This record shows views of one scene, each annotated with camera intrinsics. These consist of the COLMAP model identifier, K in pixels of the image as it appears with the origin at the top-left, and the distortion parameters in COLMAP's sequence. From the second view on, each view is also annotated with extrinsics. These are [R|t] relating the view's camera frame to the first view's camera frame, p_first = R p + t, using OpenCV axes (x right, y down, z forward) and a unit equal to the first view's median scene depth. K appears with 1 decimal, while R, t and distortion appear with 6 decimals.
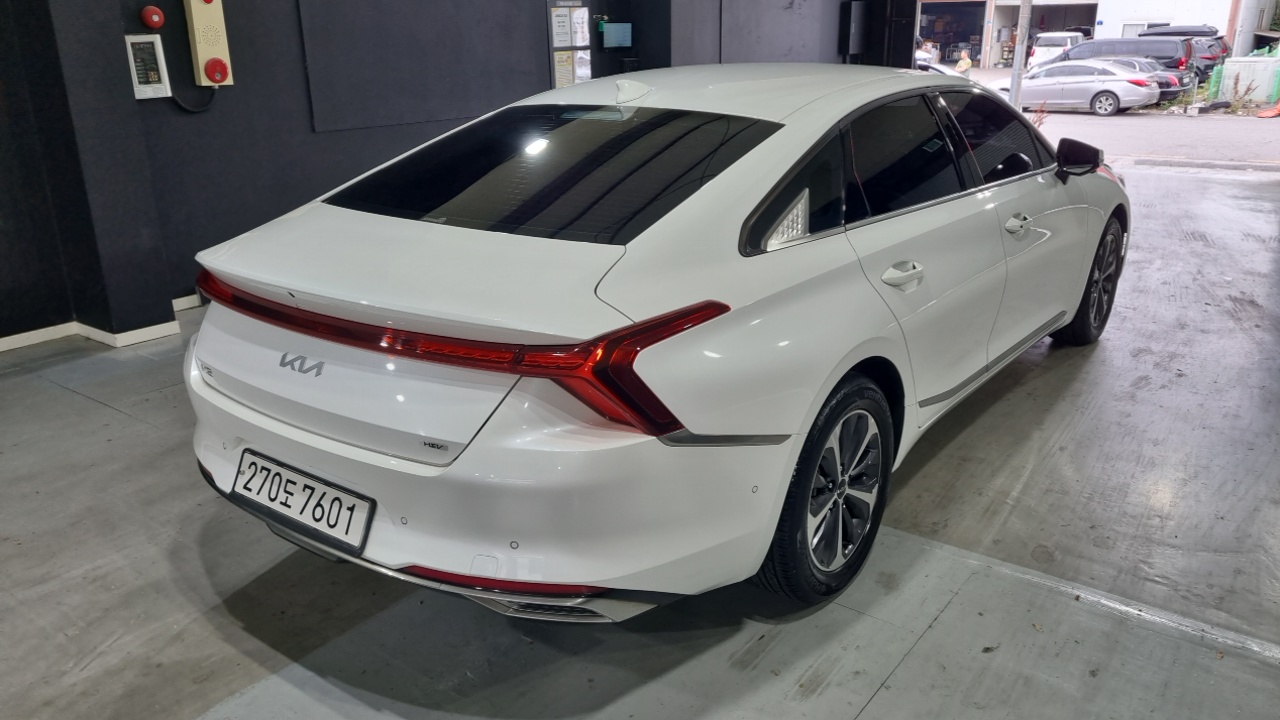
lens RADIAL K [[983.2, 0, 640.0], [0, 983.2, 360.0], [0, 0, 1]] dist [0.003774, -0.000578]
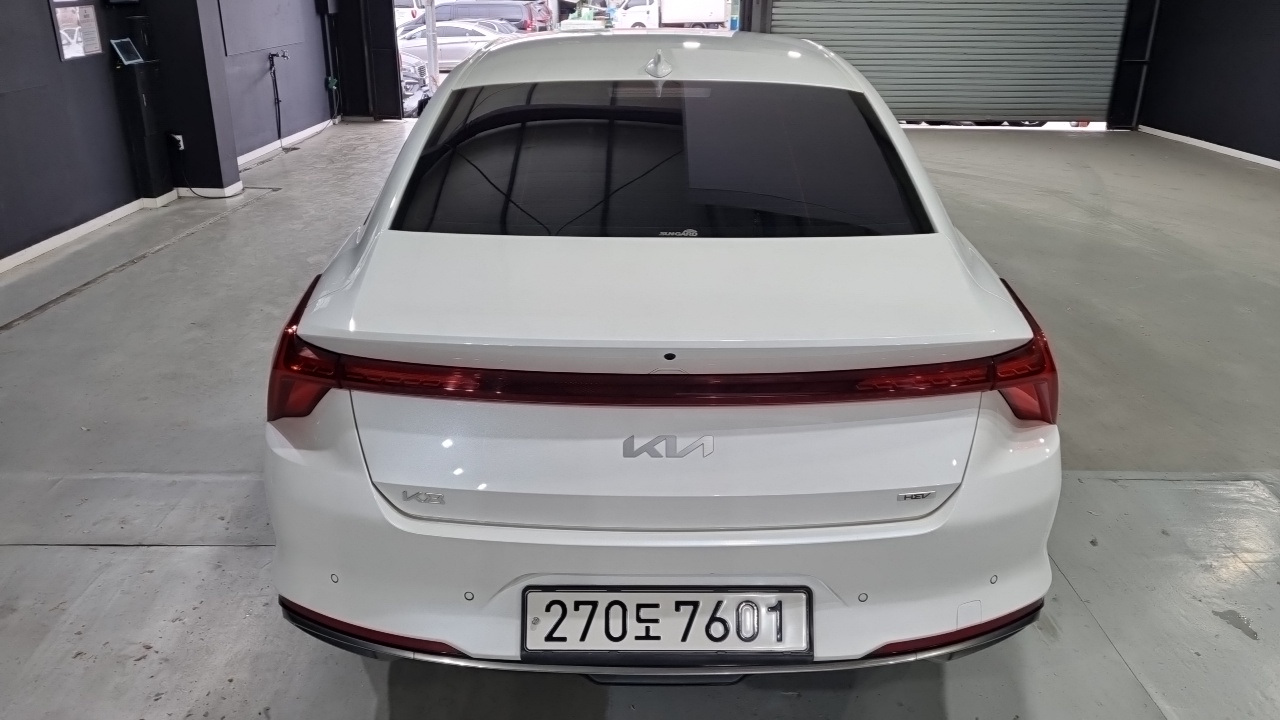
lens RADIAL K [[964.8, 0, 653.4], [0, 964.8, 354.2], [0, 0, 1]] dist [0.005678, 0.001849]
pose [[0.790557, -0.192258, 0.581426, -0.734367], [0.170405, 0.981005, 0.092689, -0.128436], [-0.588202, 0.025802, 0.808302, 0.401483]]
